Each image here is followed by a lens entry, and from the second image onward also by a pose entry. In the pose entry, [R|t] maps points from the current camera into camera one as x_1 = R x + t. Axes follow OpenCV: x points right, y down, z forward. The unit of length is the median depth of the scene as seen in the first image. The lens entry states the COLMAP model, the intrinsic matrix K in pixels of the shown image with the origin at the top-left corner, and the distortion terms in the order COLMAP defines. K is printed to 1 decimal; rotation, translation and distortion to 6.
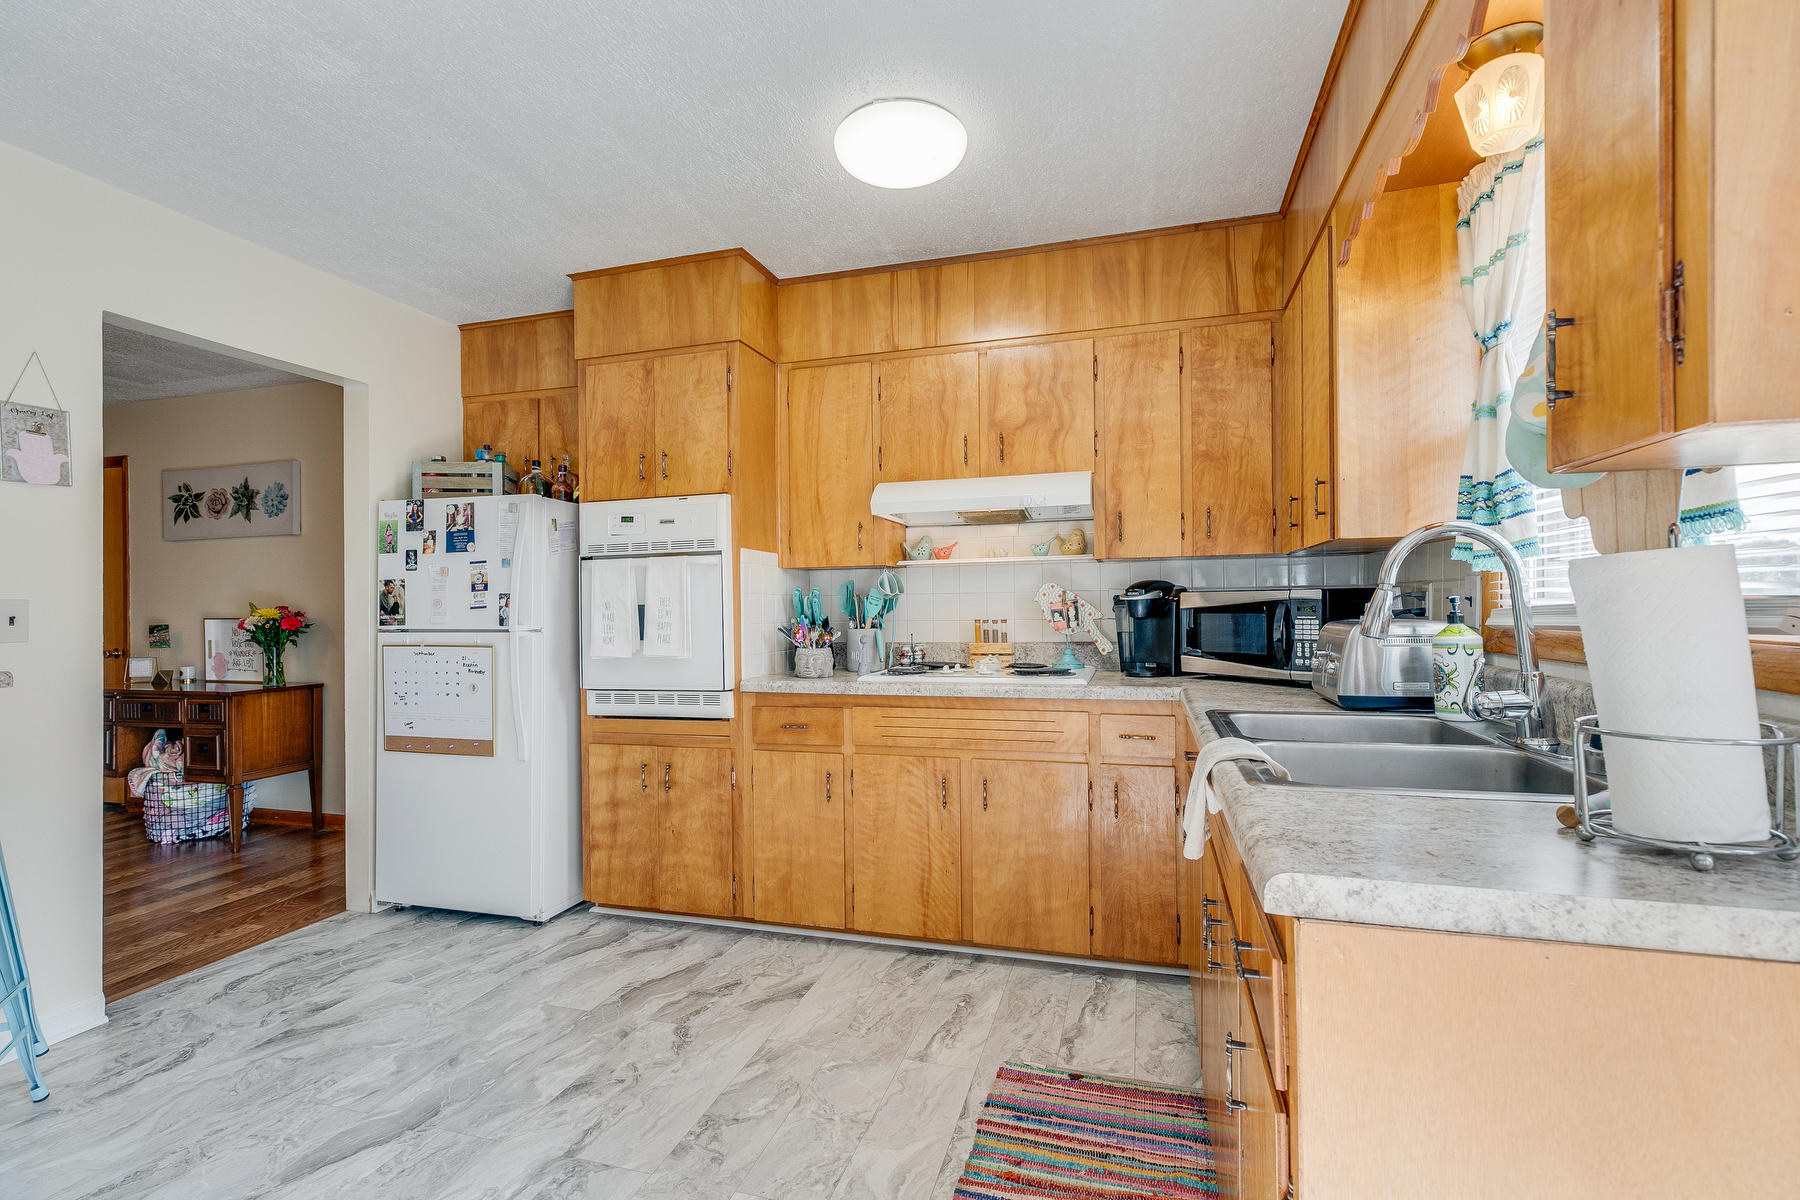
lens RADIAL K [[816.7, 0, 903.2], [0, 816.7, 602.5], [0, 0, 1]] dist [0.010242, -0.000047]
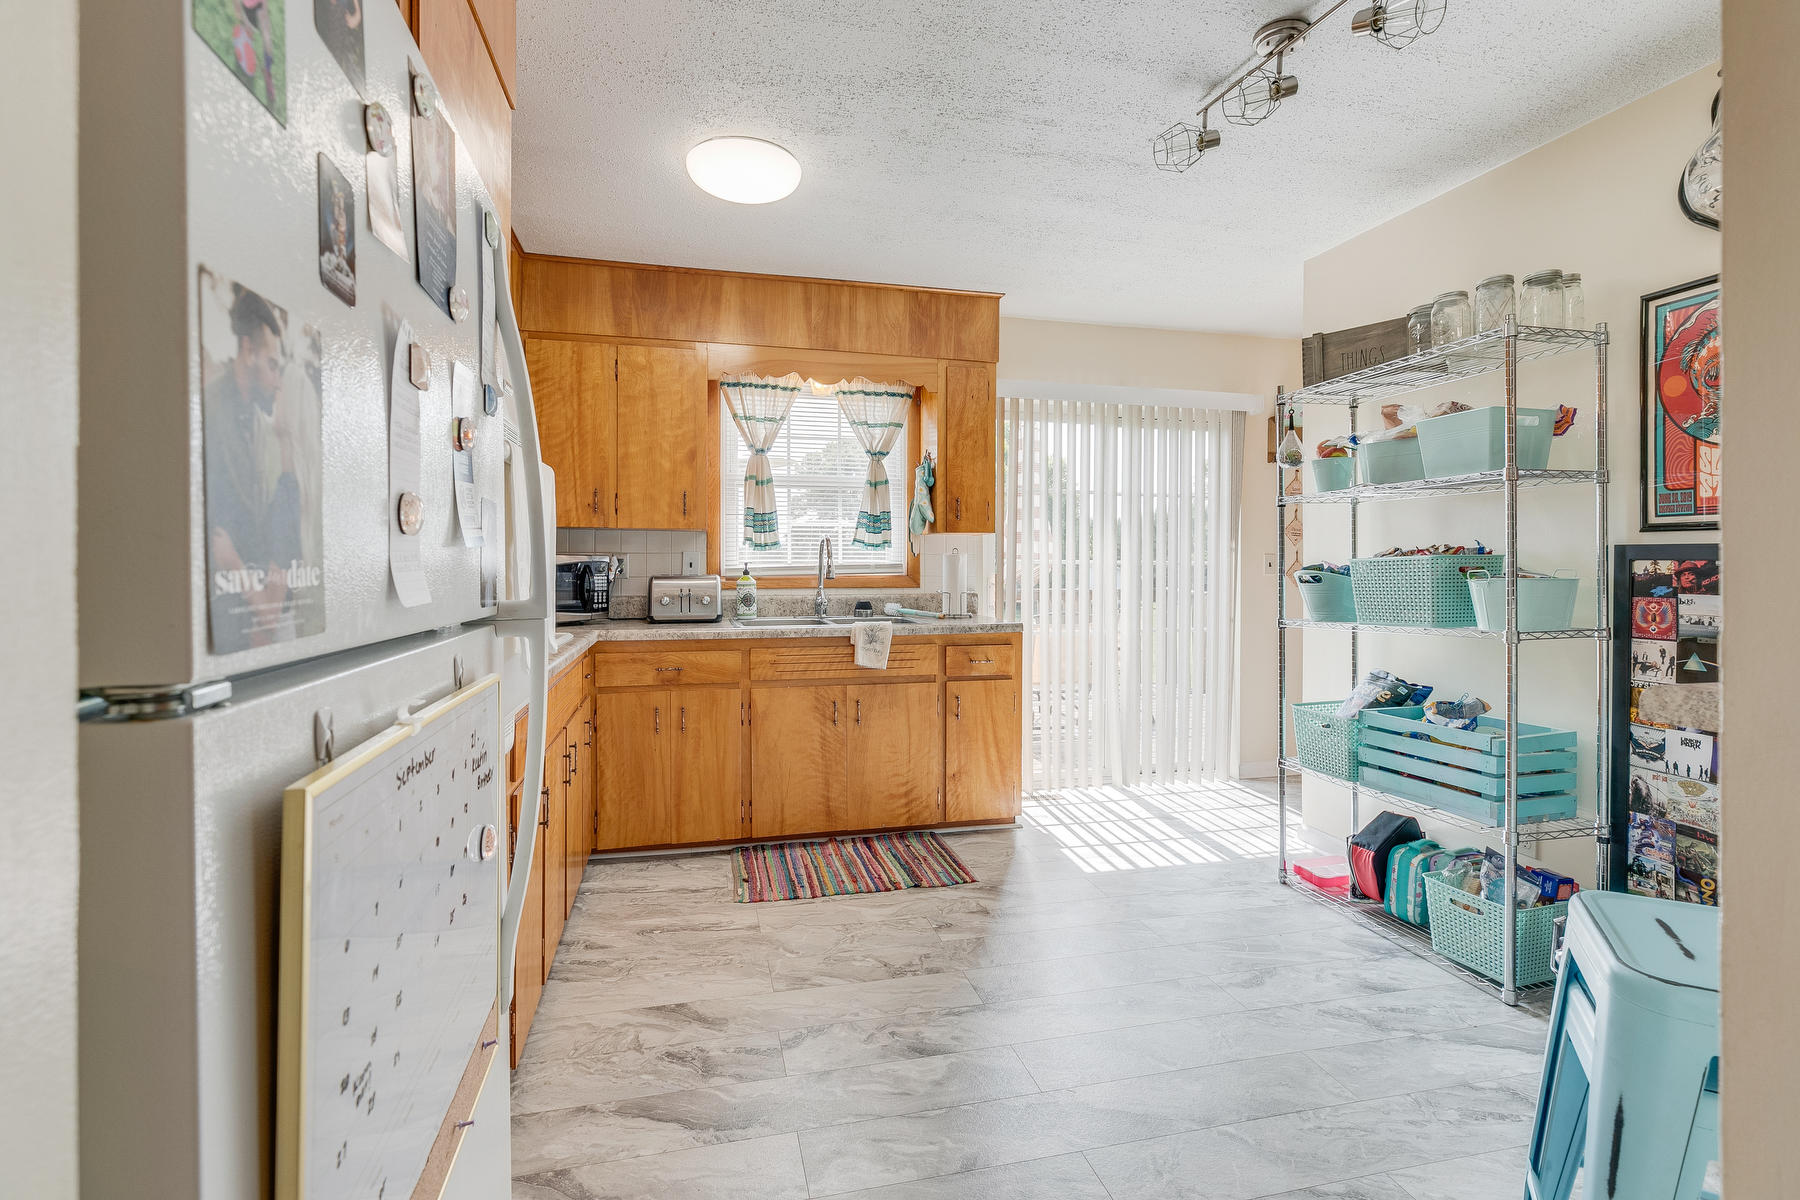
lens RADIAL K [[816.7, 0, 901.7], [0, 816.7, 580.8], [0, 0, 1]] dist [0.010242, -0.000047]
pose [[-0.505690, 0.001848, 0.862714, -1.102395], [0.006279, 0.999979, 0.001539, 0.028263], [-0.862693, 0.006195, -0.505691, 1.358235]]
